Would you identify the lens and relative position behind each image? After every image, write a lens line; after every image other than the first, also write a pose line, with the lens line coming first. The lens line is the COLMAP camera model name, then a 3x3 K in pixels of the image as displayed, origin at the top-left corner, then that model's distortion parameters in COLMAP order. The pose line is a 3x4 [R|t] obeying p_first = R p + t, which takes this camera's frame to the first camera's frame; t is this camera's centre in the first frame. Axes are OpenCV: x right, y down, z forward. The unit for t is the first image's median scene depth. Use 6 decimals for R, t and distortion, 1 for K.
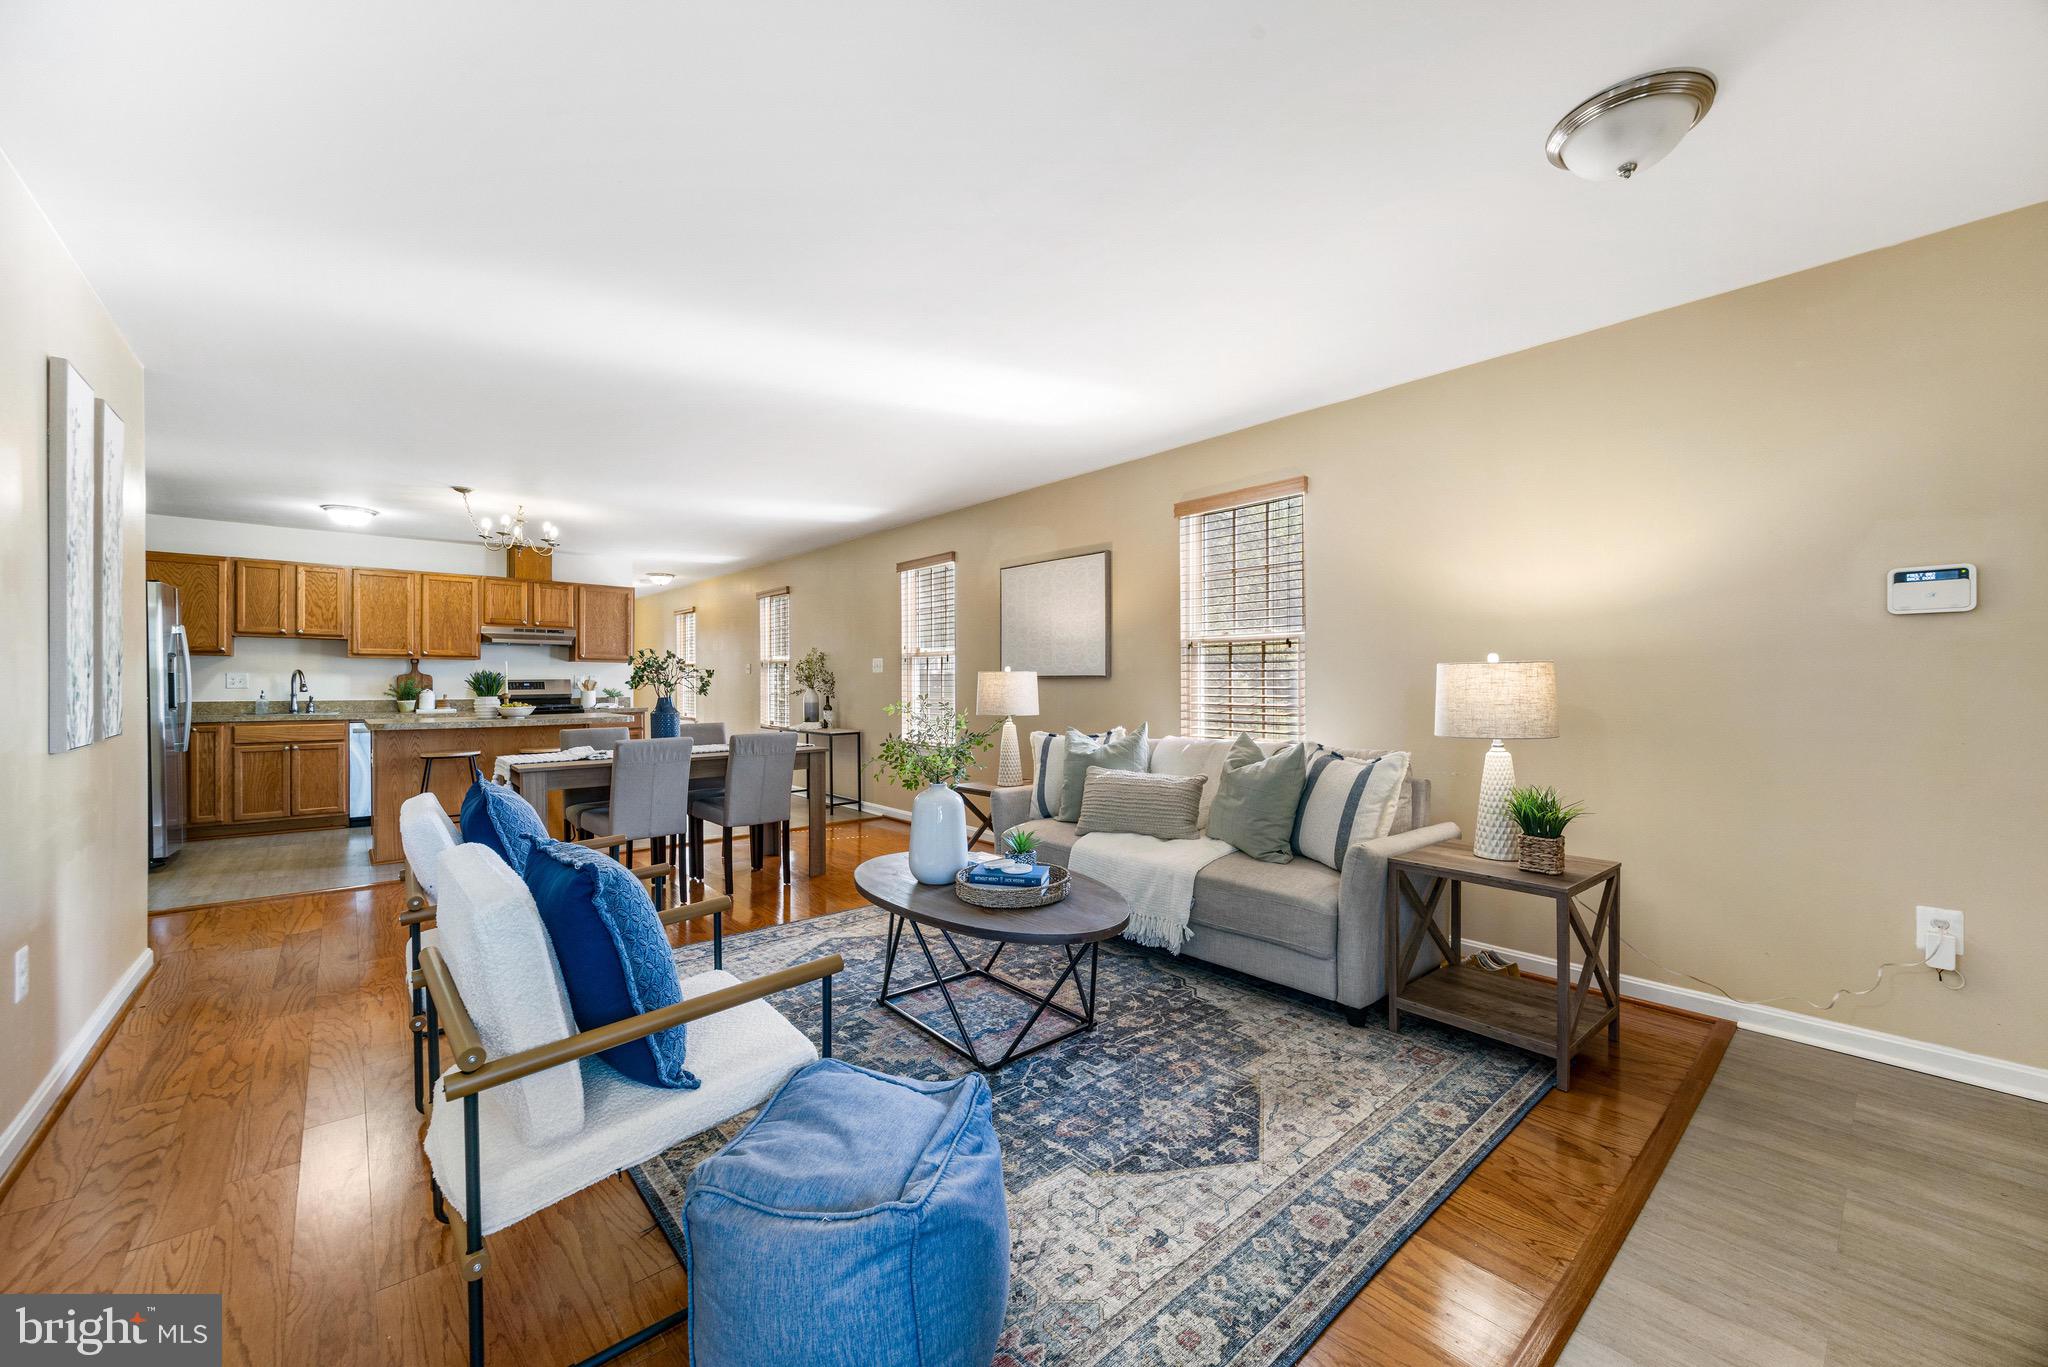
lens RADIAL K [[783.4, 0, 1021.0], [0, 783.4, 685.2], [0, 0, 1]] dist [0.001030, 0.000156]
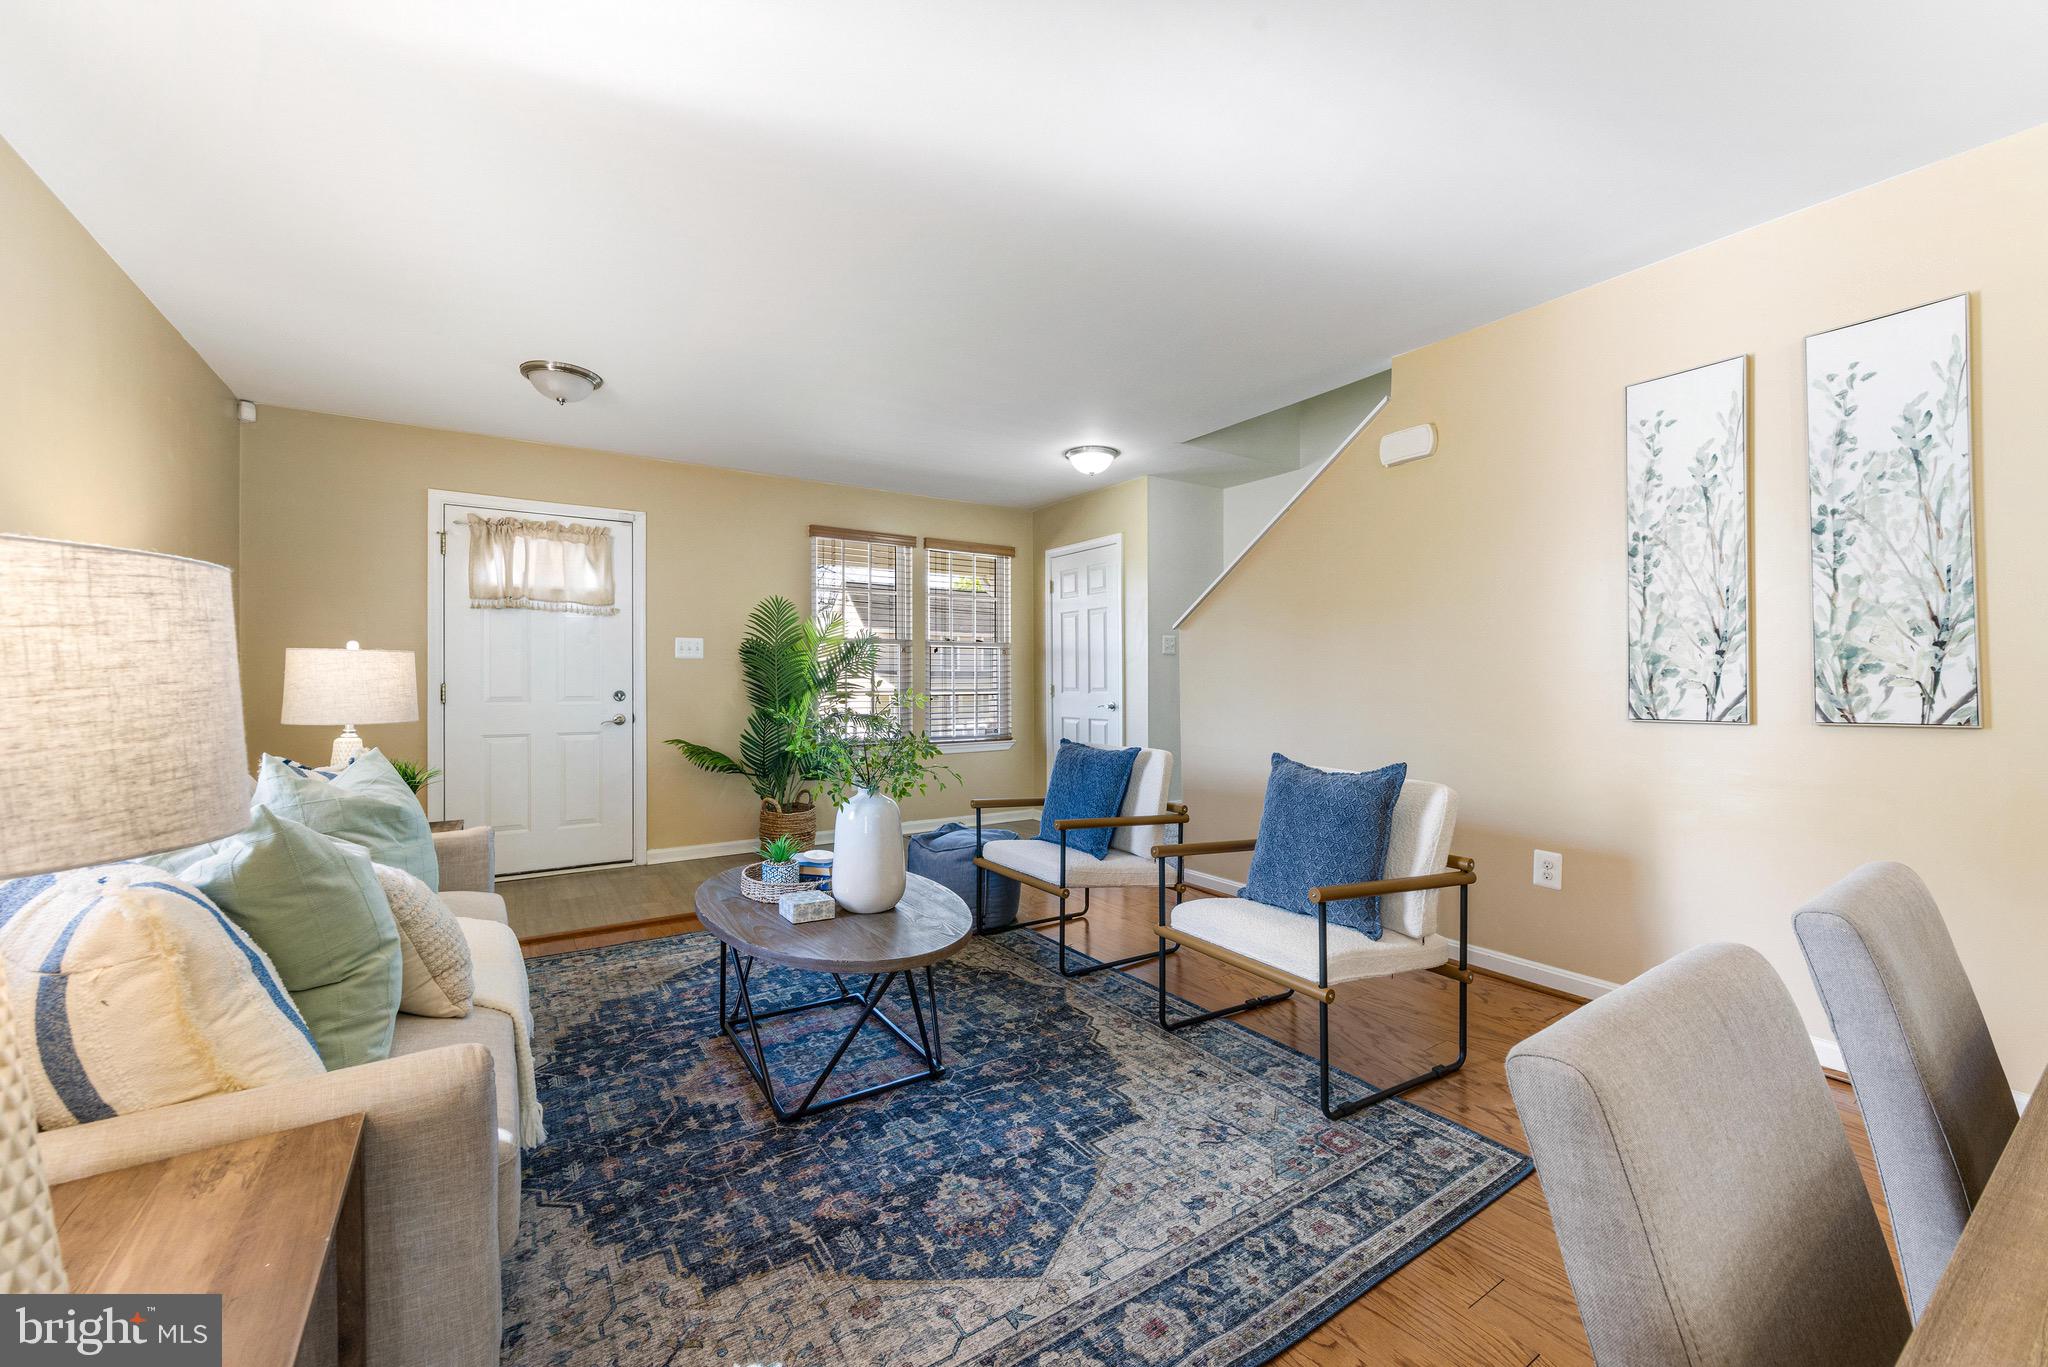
lens RADIAL K [[791.2, 0, 1024.0], [0, 791.2, 683.5], [0, 0, 1]] dist [-0.000035, 0.000055]
pose [[-0.992682, 0.005925, 0.120610, -0.215688], [0.006801, 0.999953, 0.006849, 0.006999], [-0.120564, 0.007620, -0.992676, 1.060996]]
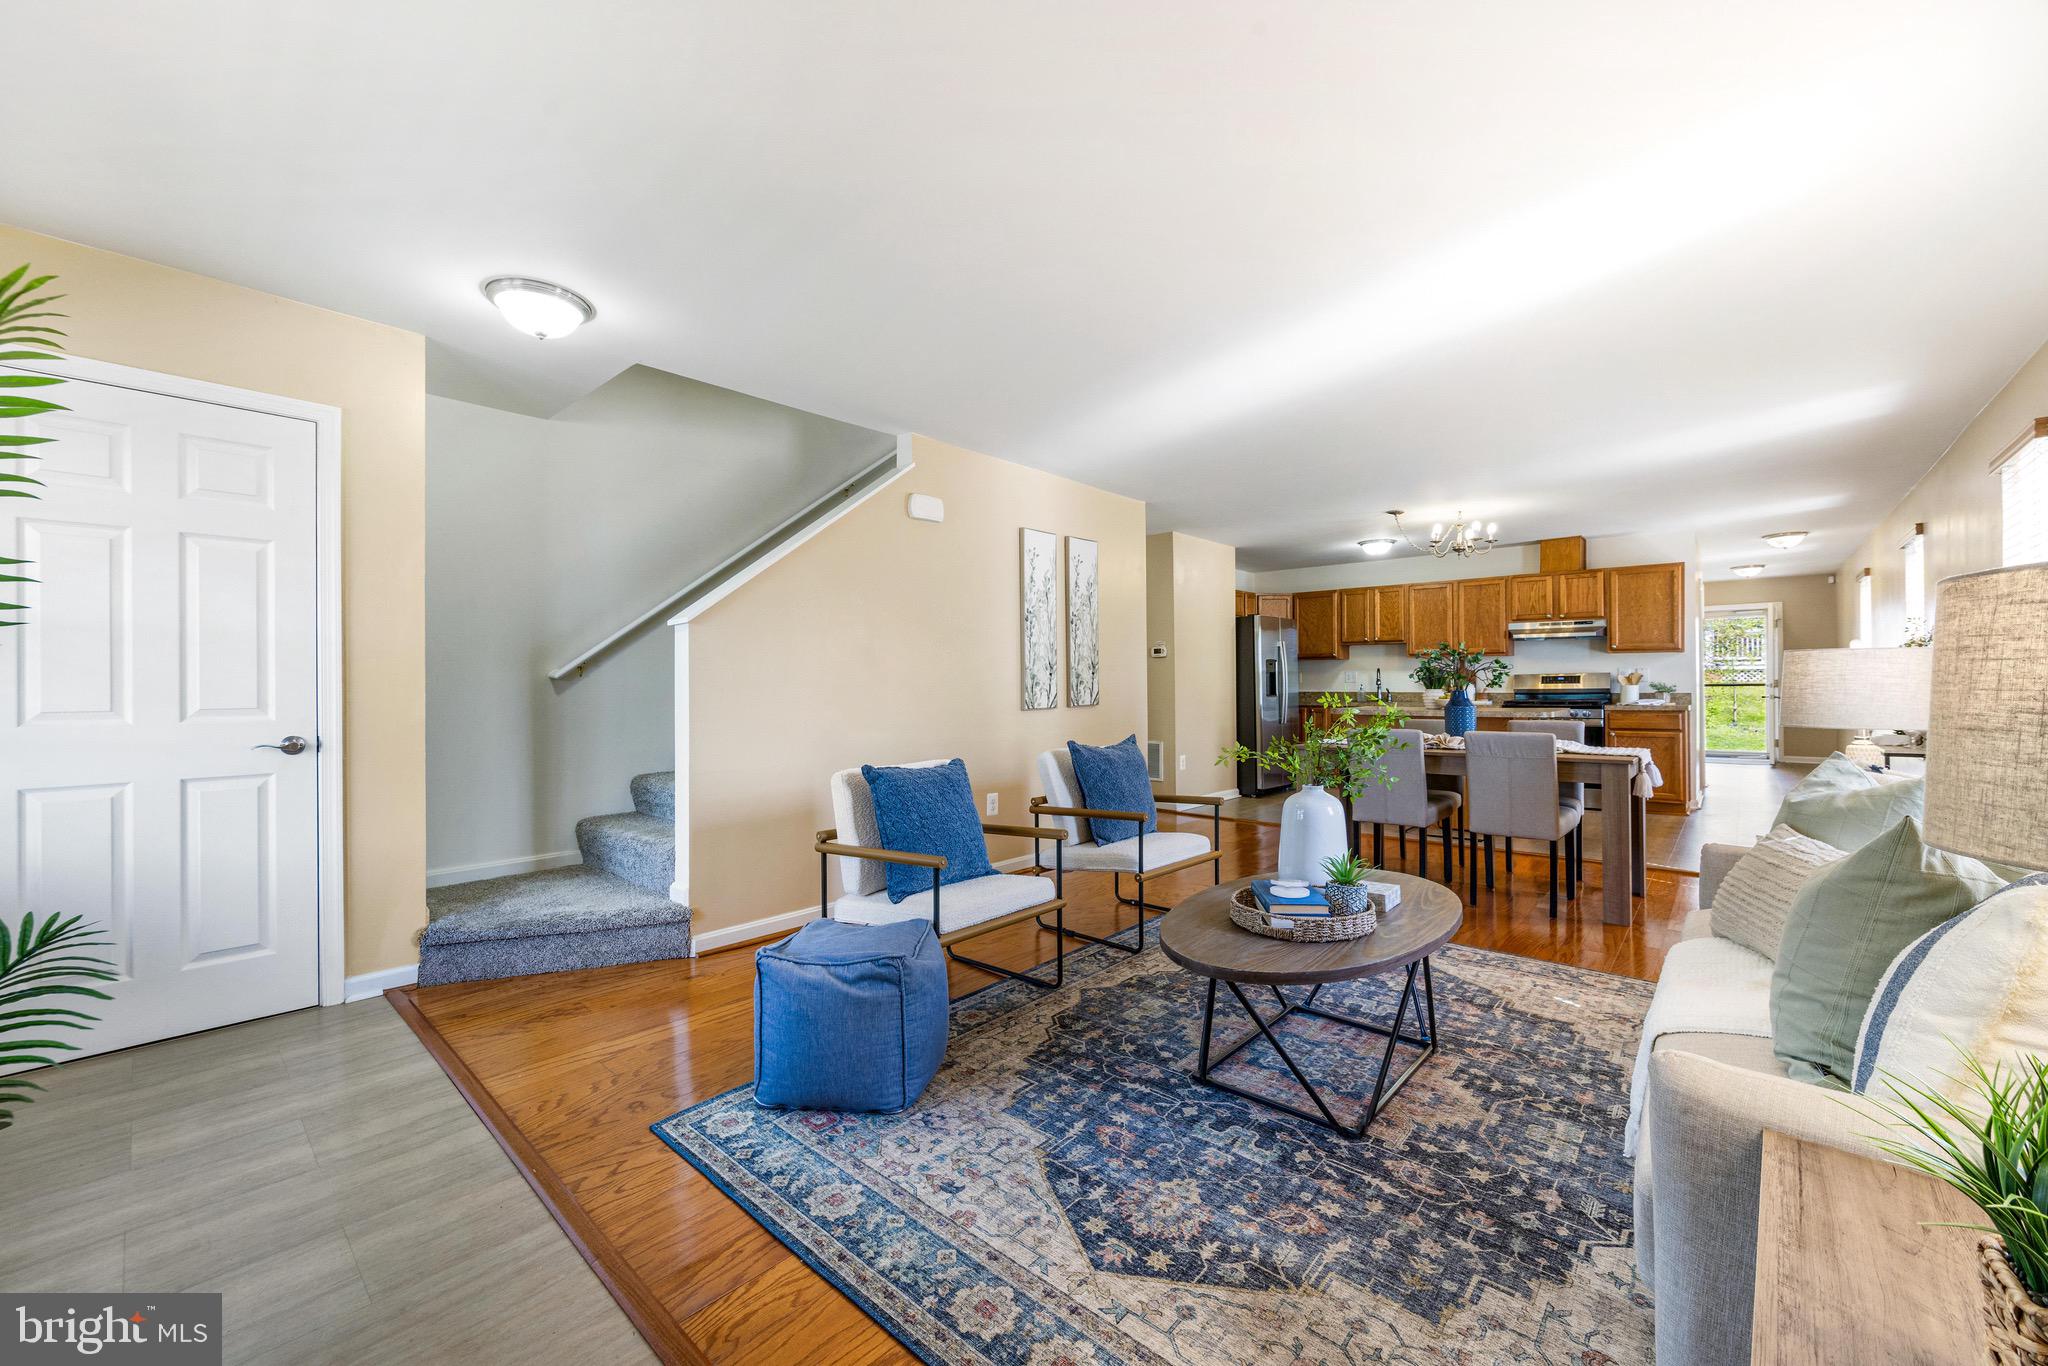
lens RADIAL K [[791.2, 0, 1024.0], [0, 791.2, 683.0], [0, 0, 1]] dist [-0.000035, 0.000055]
pose [[0.124666, -0.001048, -0.992198, 0.436904], [0.002431, 0.999997, -0.000750, 0.006294], [0.992196, -0.002318, 0.124668, 0.334653]]
